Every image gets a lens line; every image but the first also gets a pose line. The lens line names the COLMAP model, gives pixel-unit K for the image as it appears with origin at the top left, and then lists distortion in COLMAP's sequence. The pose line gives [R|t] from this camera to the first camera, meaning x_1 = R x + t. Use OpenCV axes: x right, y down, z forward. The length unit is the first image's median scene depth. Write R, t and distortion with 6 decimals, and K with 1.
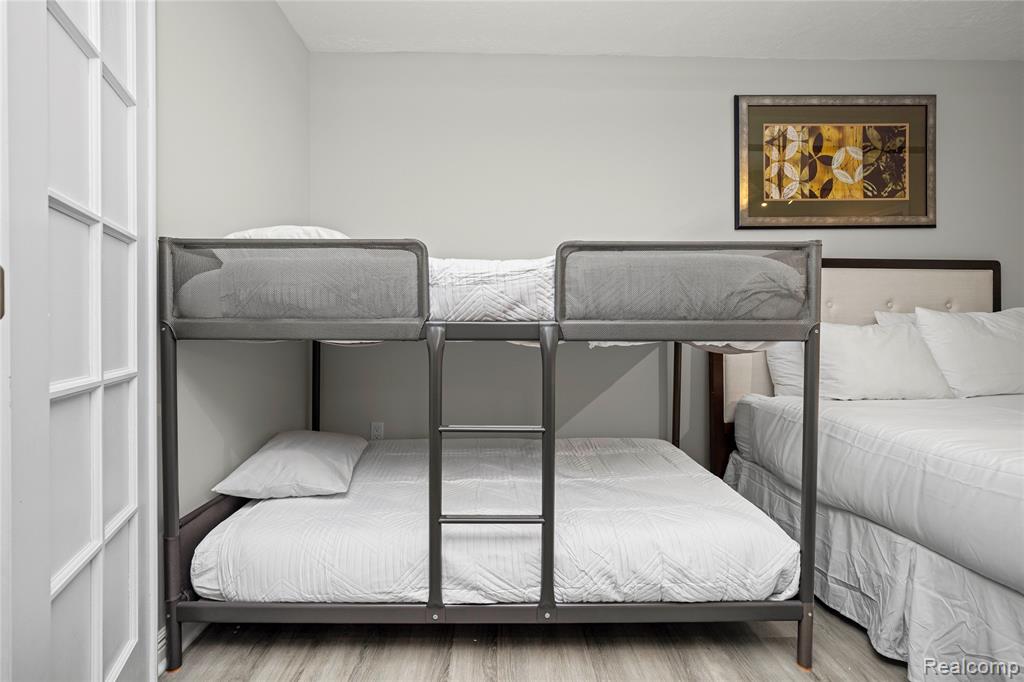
lens RADIAL K [[413.4, 0, 511.2], [0, 413.4, 332.4], [0, 0, 1]] dist [-0.000348, 0.000314]
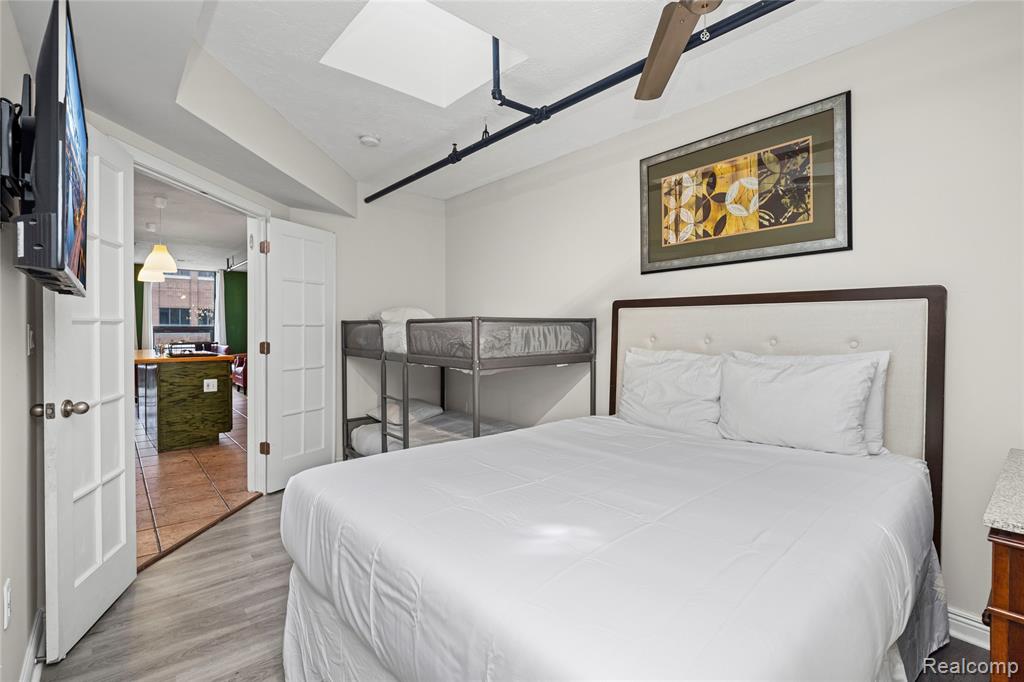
lens RADIAL K [[469.4, 0, 505.6], [0, 469.4, 335.2], [0, 0, 1]] dist [0.002228, -0.000057]
pose [[0.633153, 0.008282, -0.773982, 1.320562], [-0.015202, 0.999883, -0.001737, -0.071582], [0.773877, 0.012865, 0.633205, -0.123832]]
